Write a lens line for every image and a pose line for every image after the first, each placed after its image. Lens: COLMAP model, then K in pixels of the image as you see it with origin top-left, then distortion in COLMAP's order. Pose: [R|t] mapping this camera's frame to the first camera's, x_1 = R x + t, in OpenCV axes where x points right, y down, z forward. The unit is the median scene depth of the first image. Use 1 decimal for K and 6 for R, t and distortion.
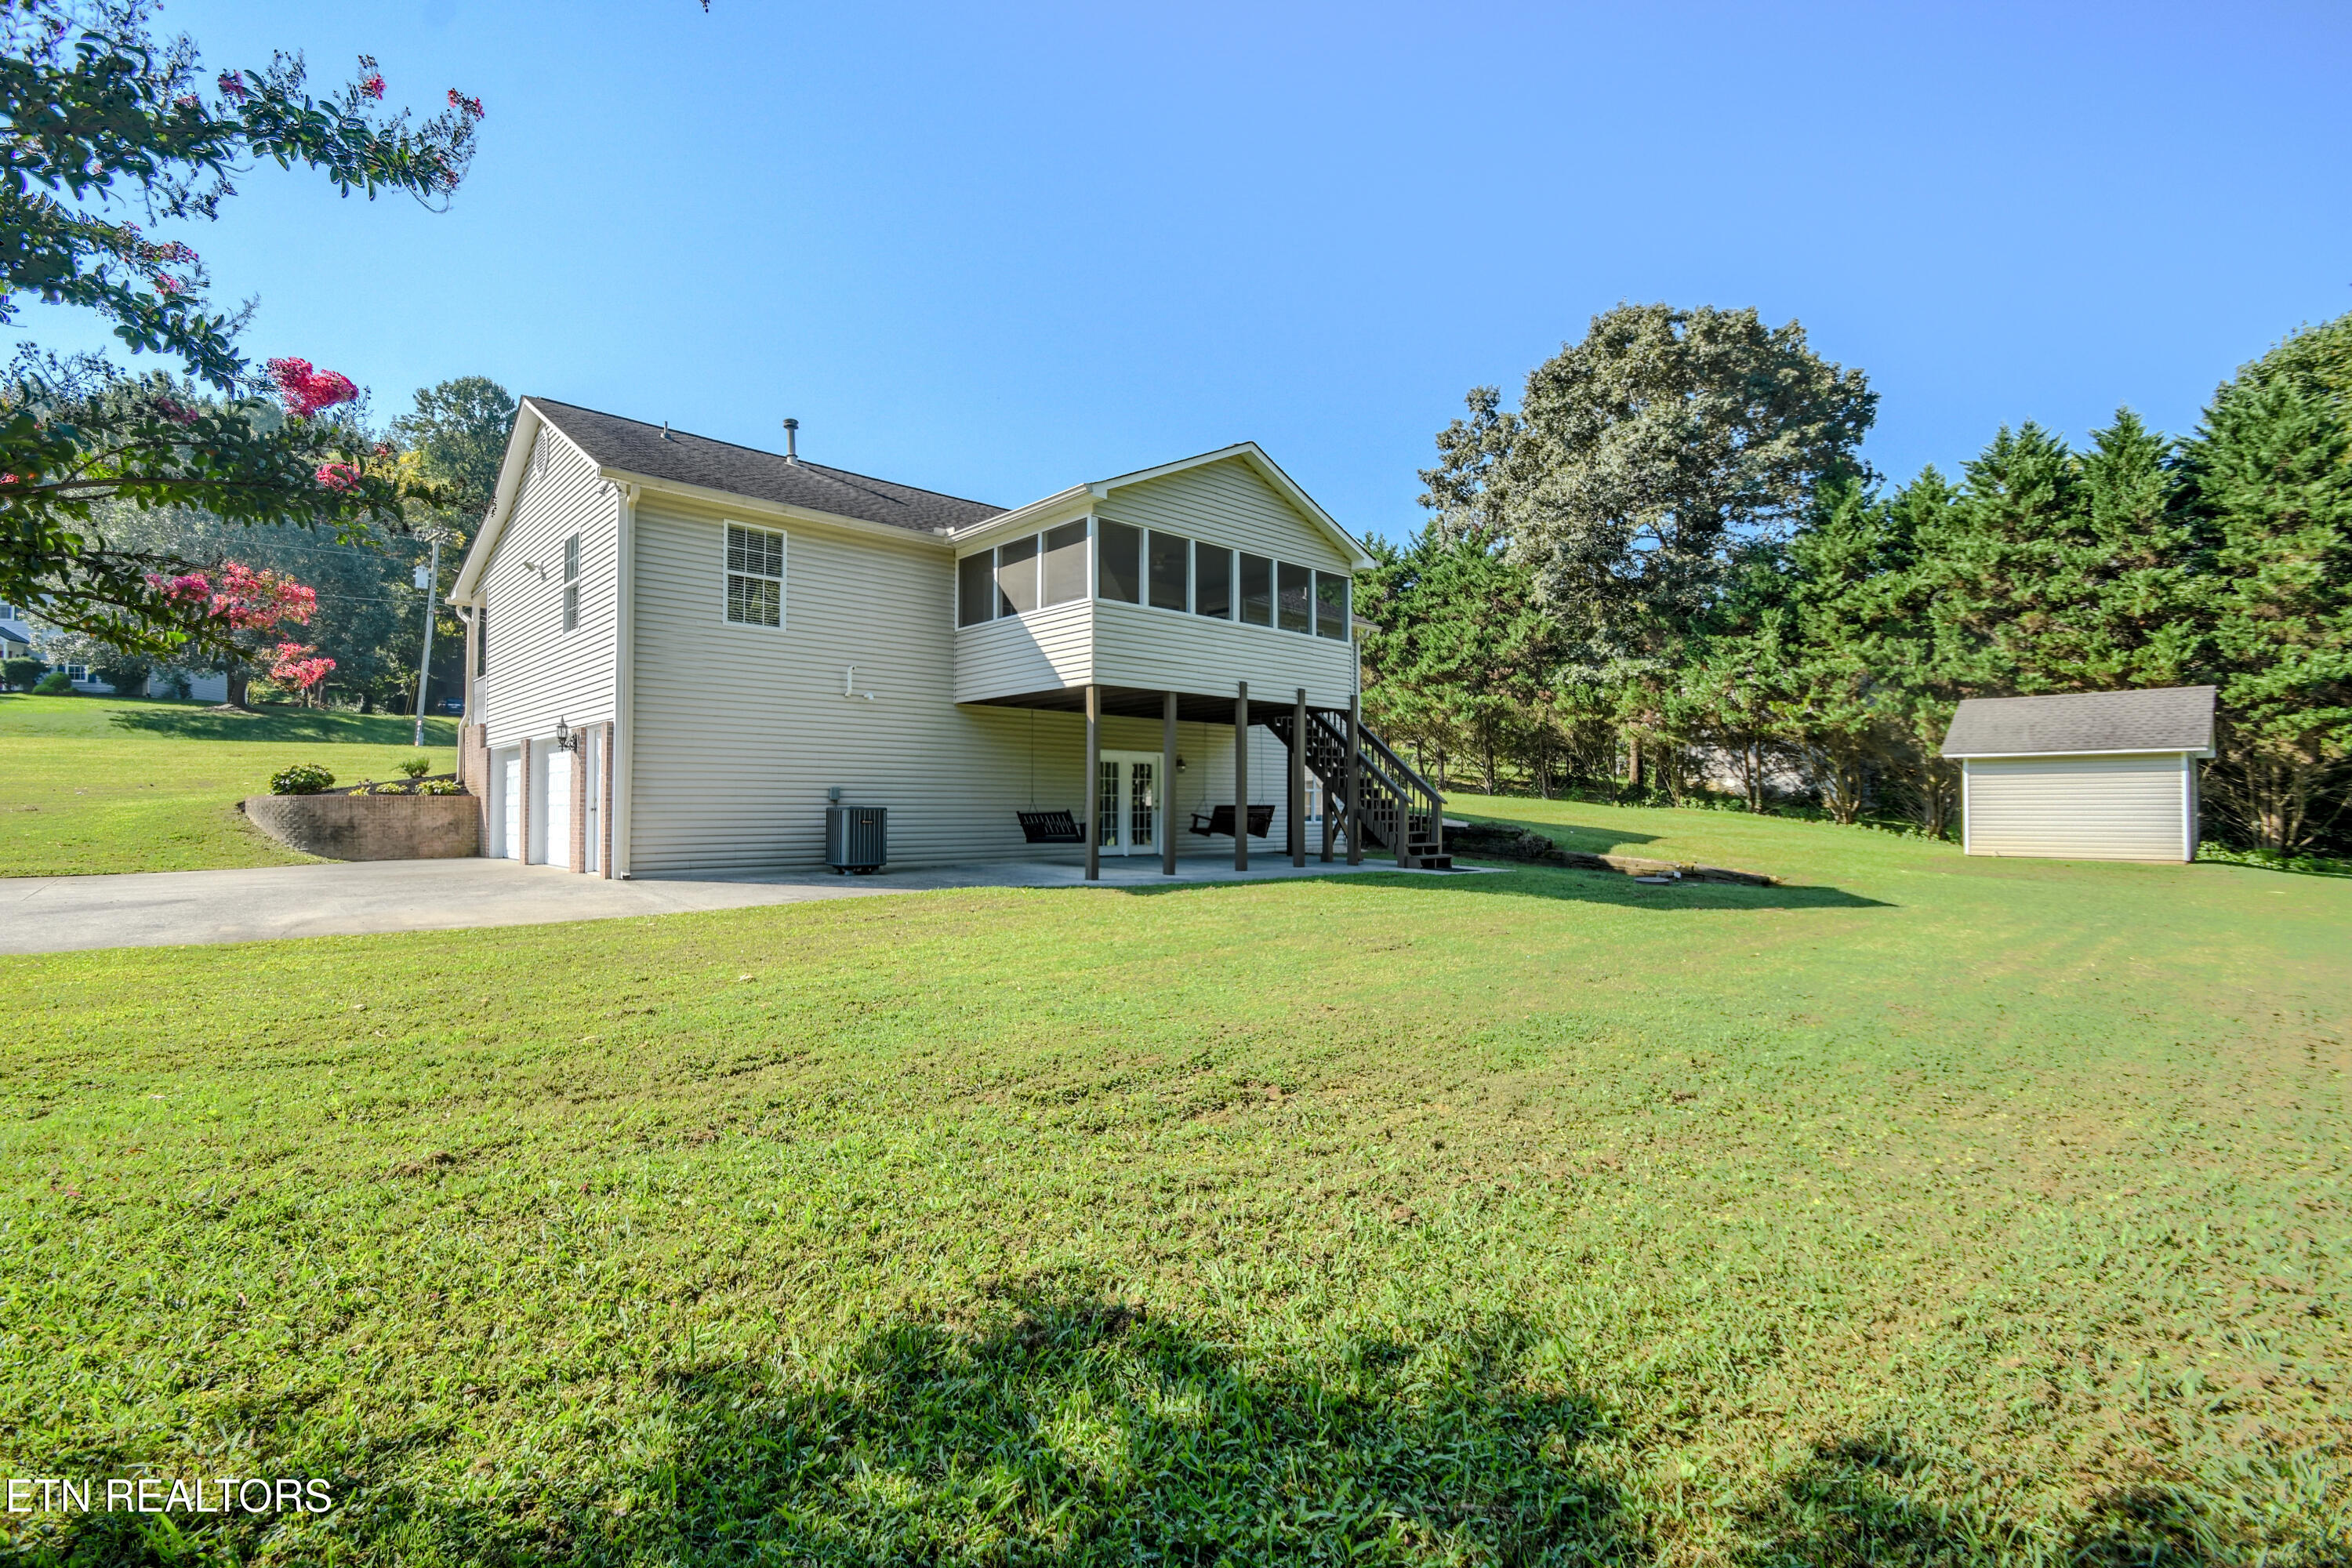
lens RADIAL K [[1033.3, 0, 1170.7], [0, 1033.3, 788.8], [0, 0, 1]] dist [0.002069, -0.008856]
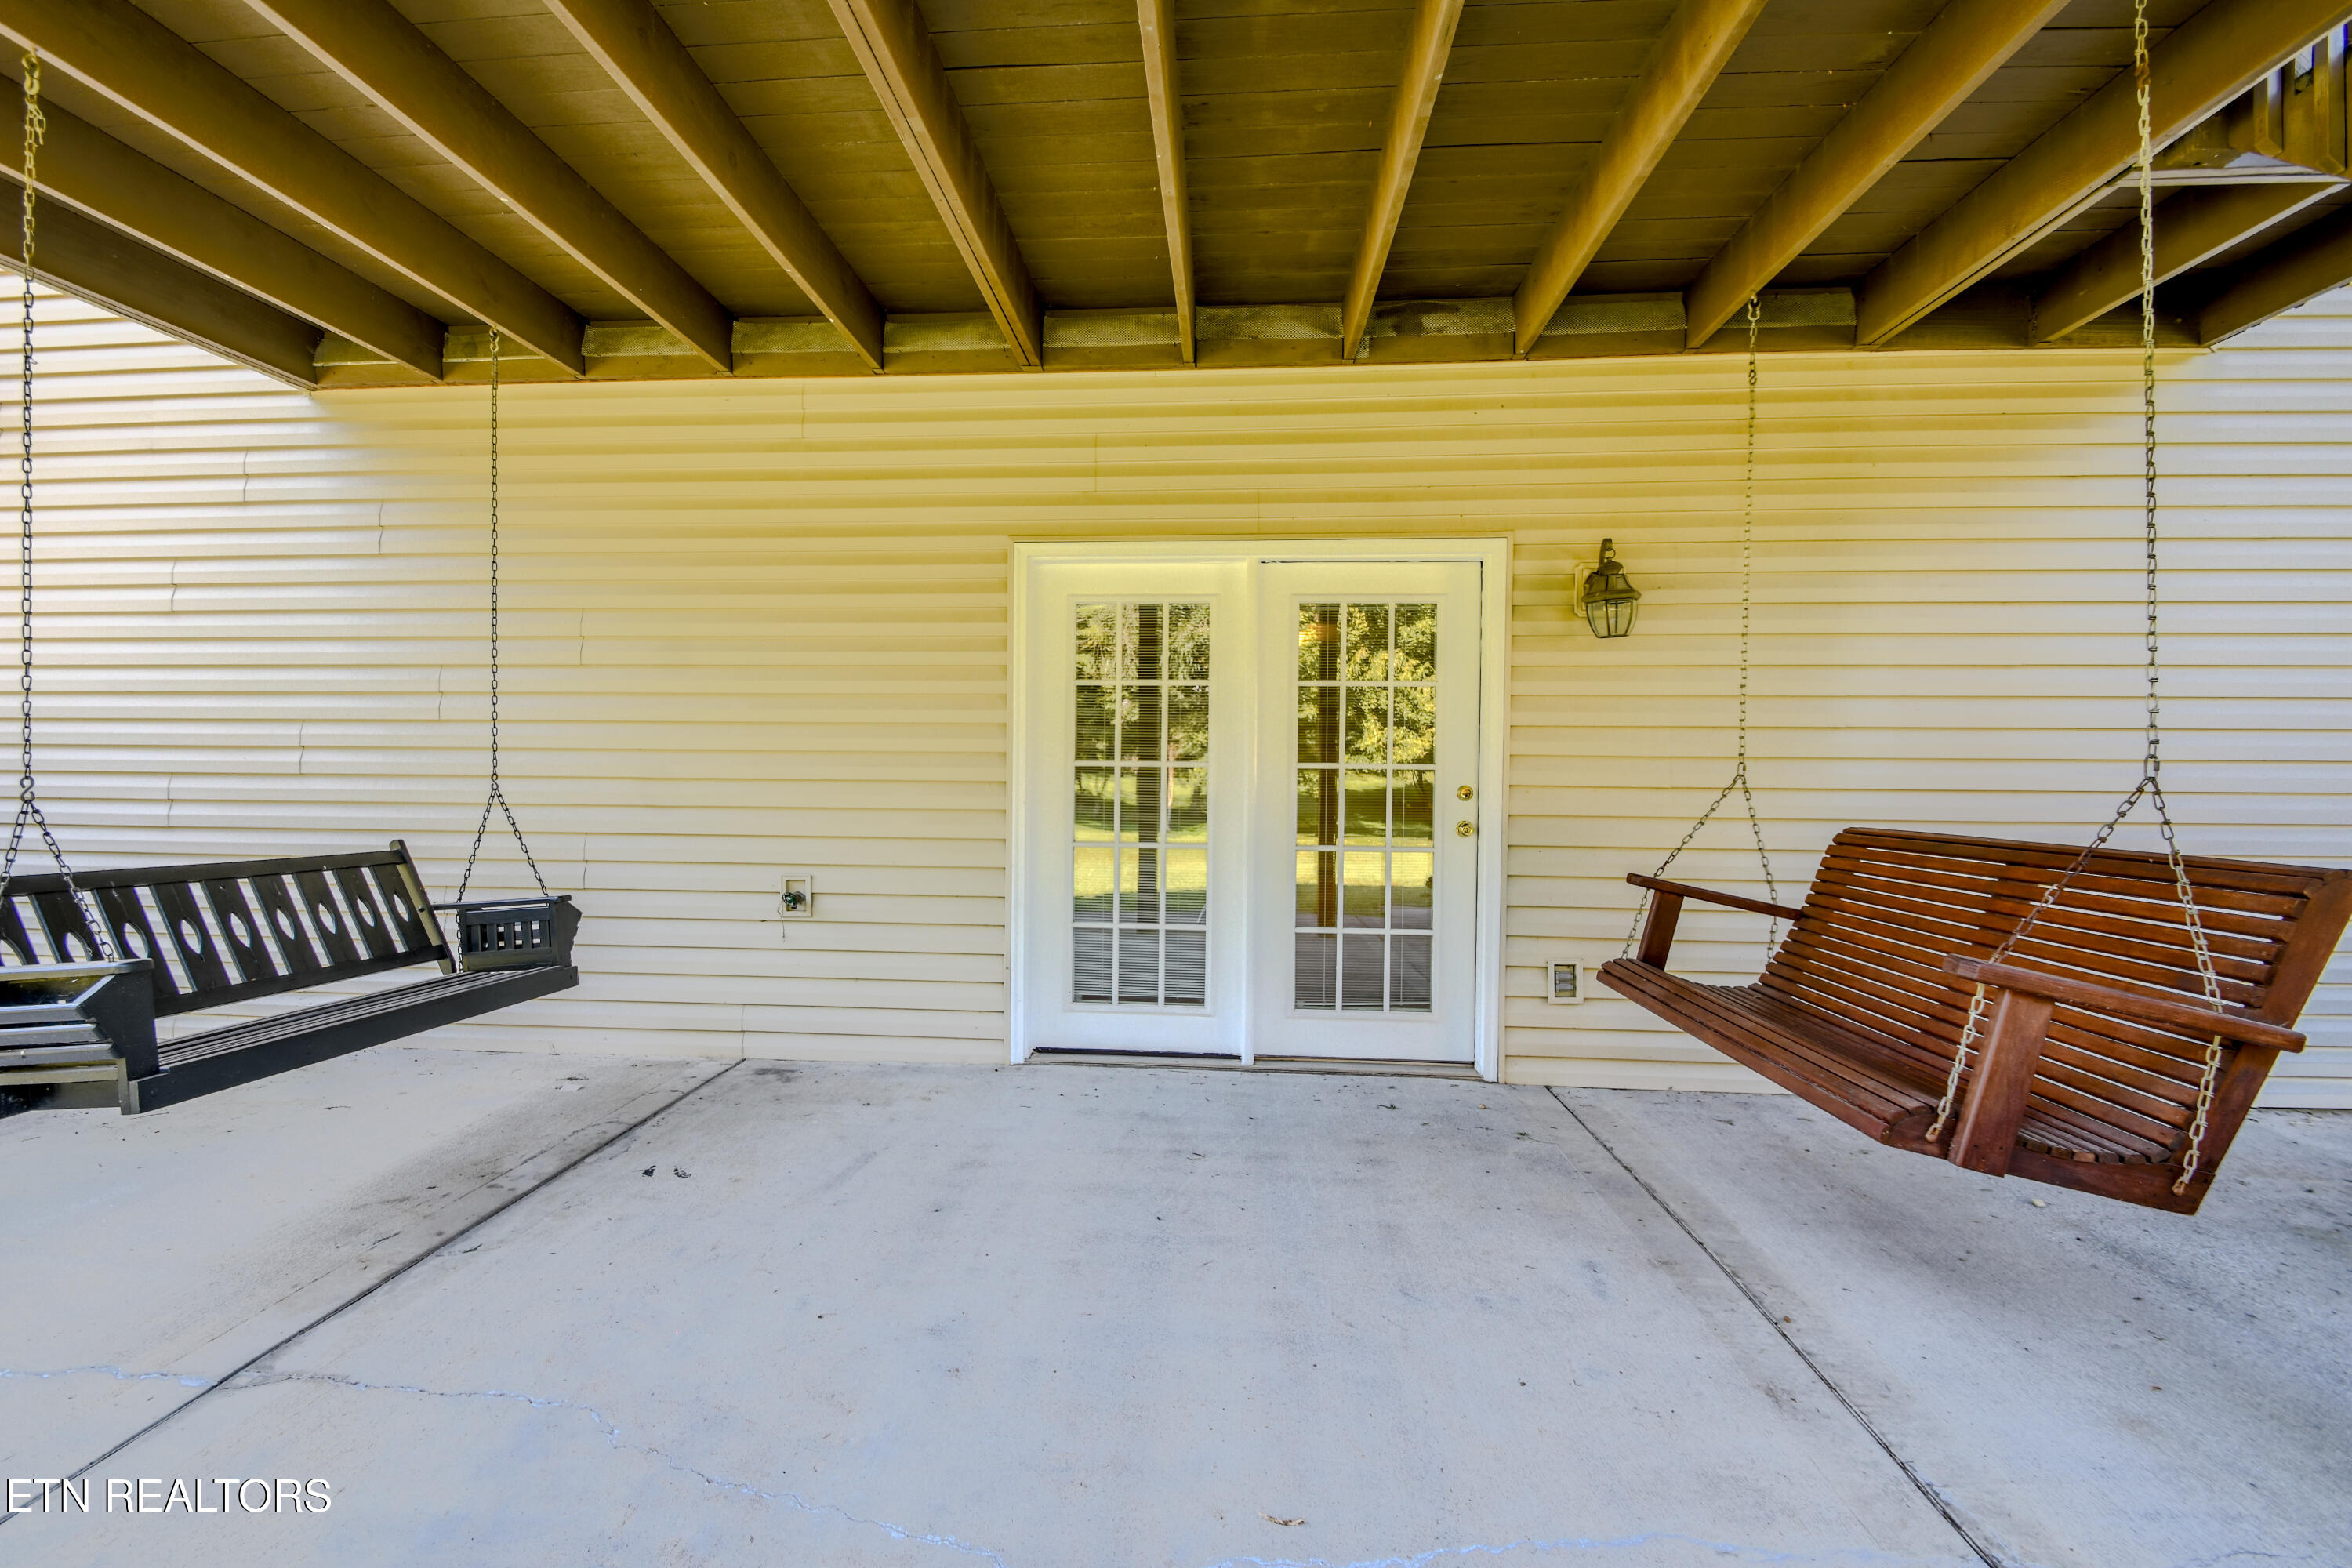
lens RADIAL K [[1033.3, 0, 1154.0], [0, 1033.3, 790.2], [0, 0, 1]] dist [0.002069, -0.008856]
pose [[0.666272, 0.014298, -0.745572, 0.091298], [0.007367, 0.999641, 0.025753, 0.005268], [0.745672, -0.022651, 0.665928, 0.809643]]
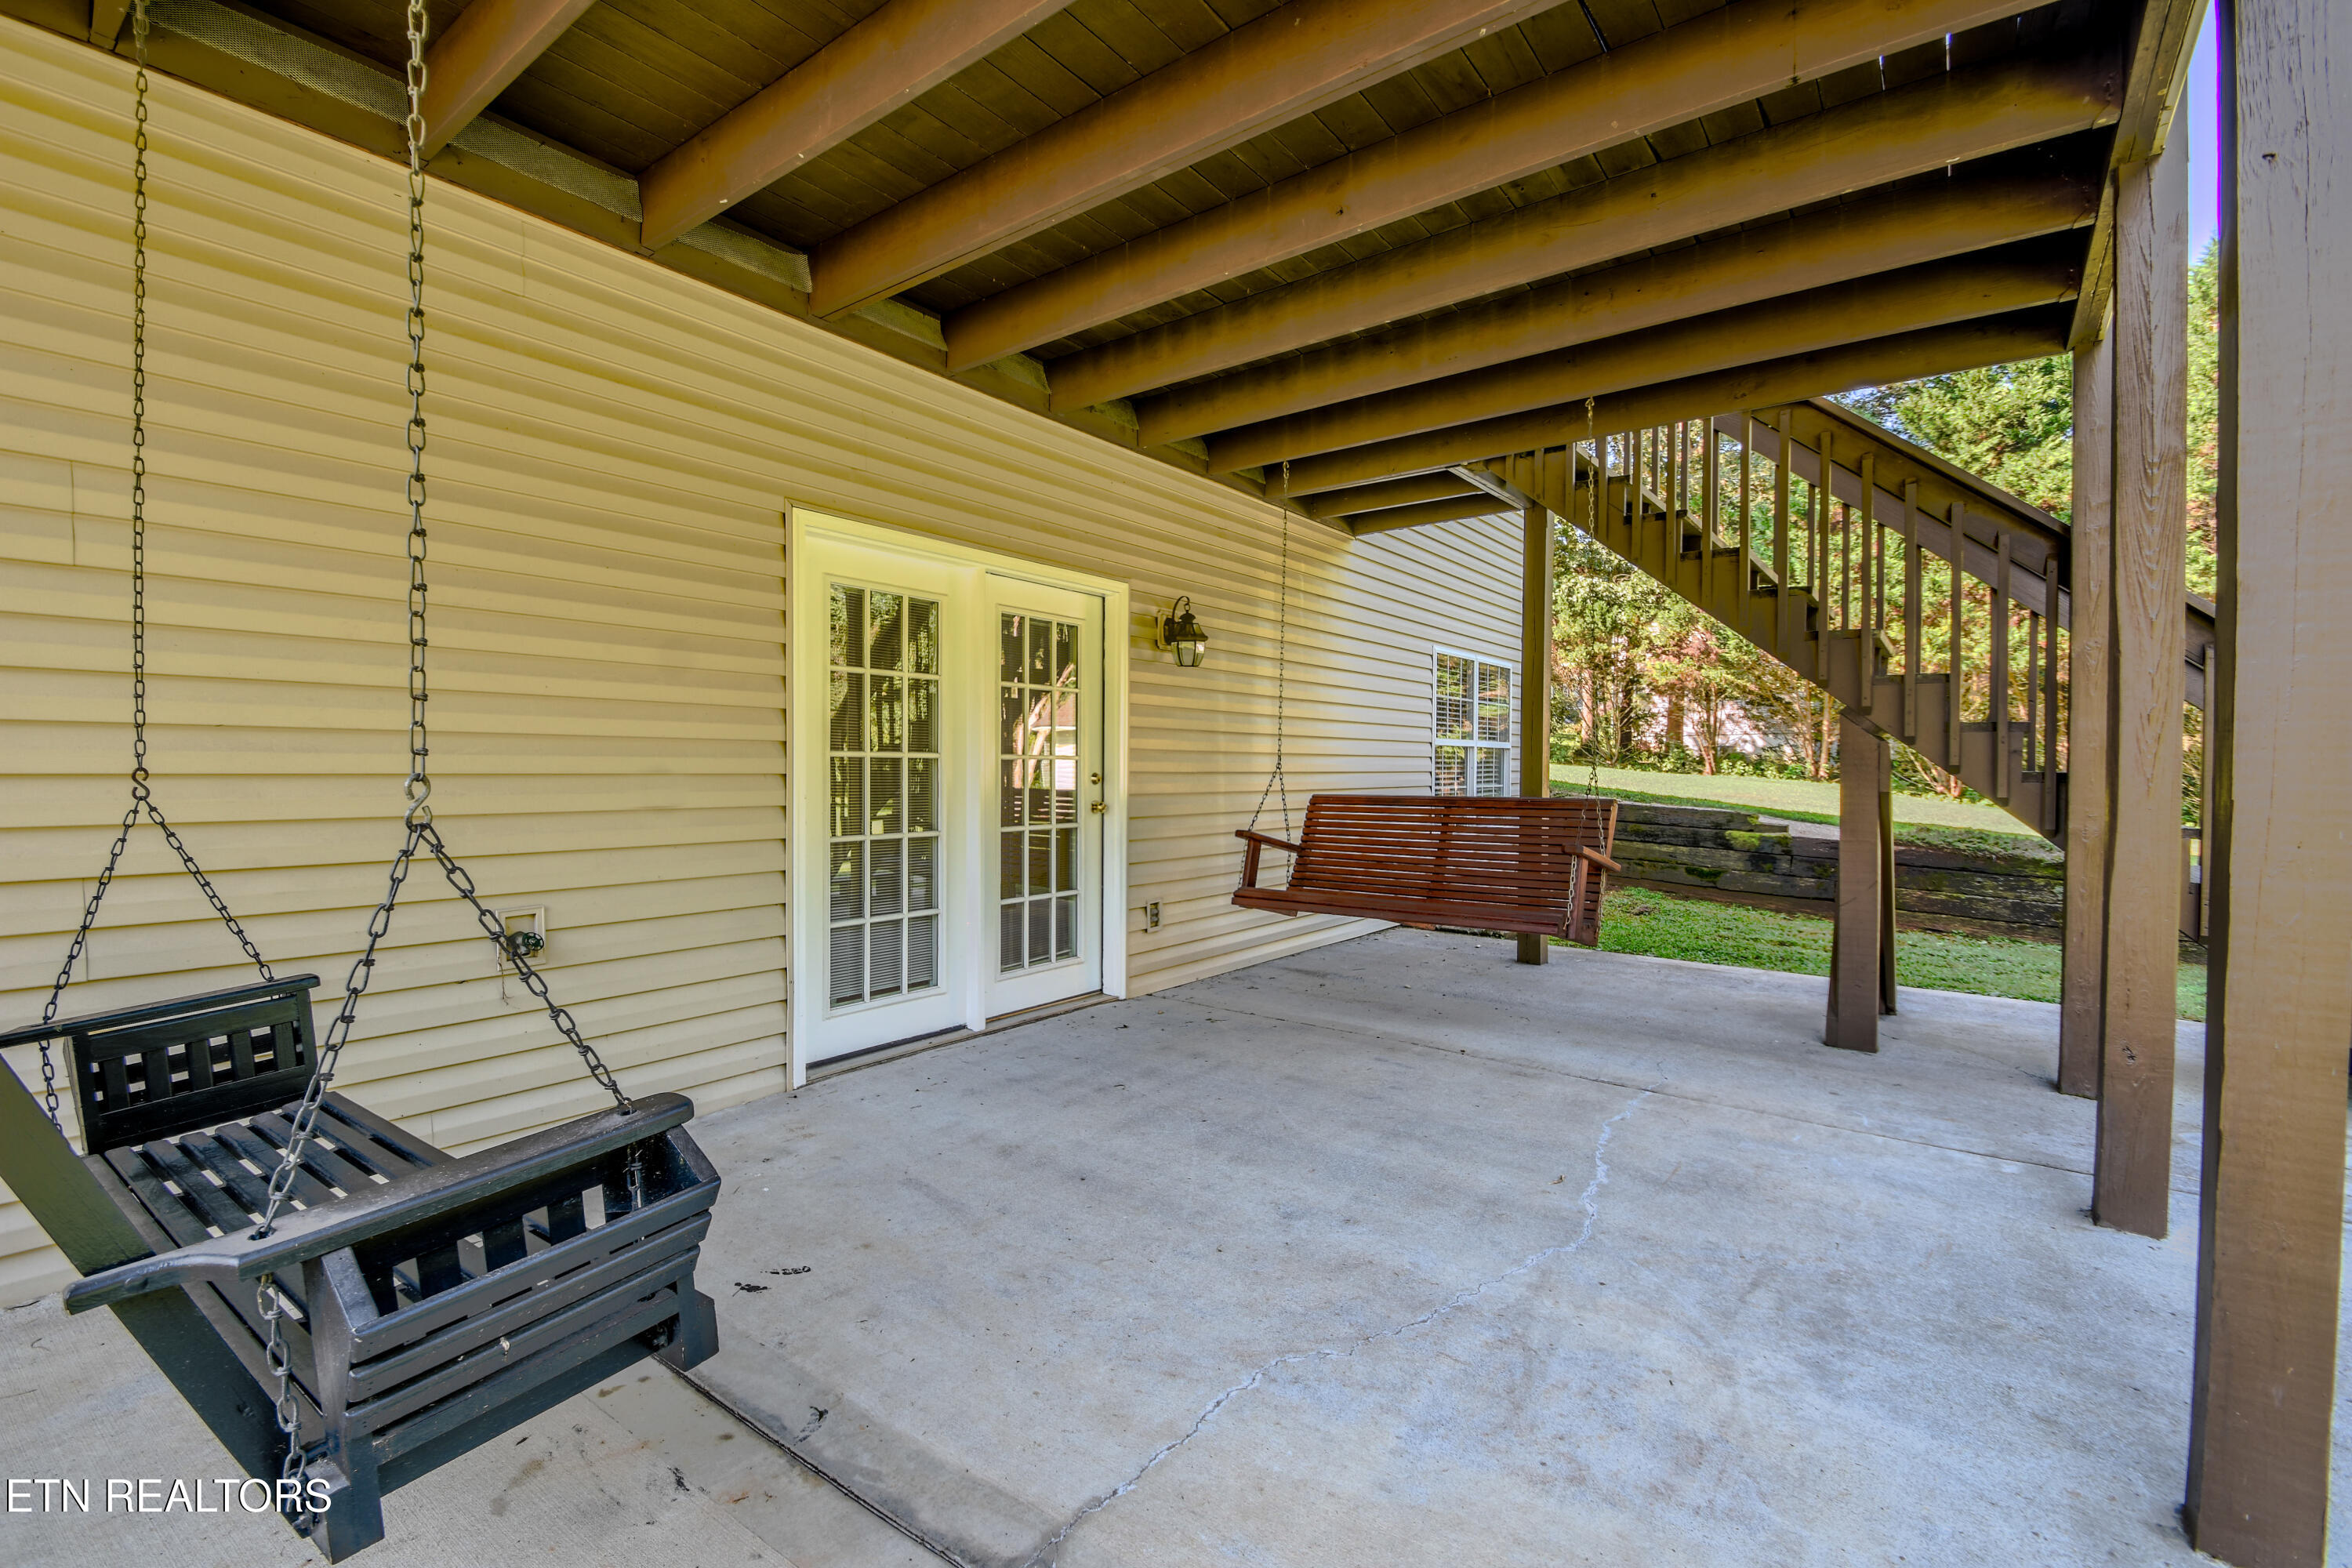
lens RADIAL K [[1033.3, 0, 1157.8], [0, 1033.3, 776.1], [0, 0, 1]] dist [0.002069, -0.008856]
pose [[0.987314, -0.001383, 0.158771, -0.037581], [-0.002806, 0.999654, 0.026159, 0.004346], [-0.158752, -0.026273, 0.986969, 0.738019]]
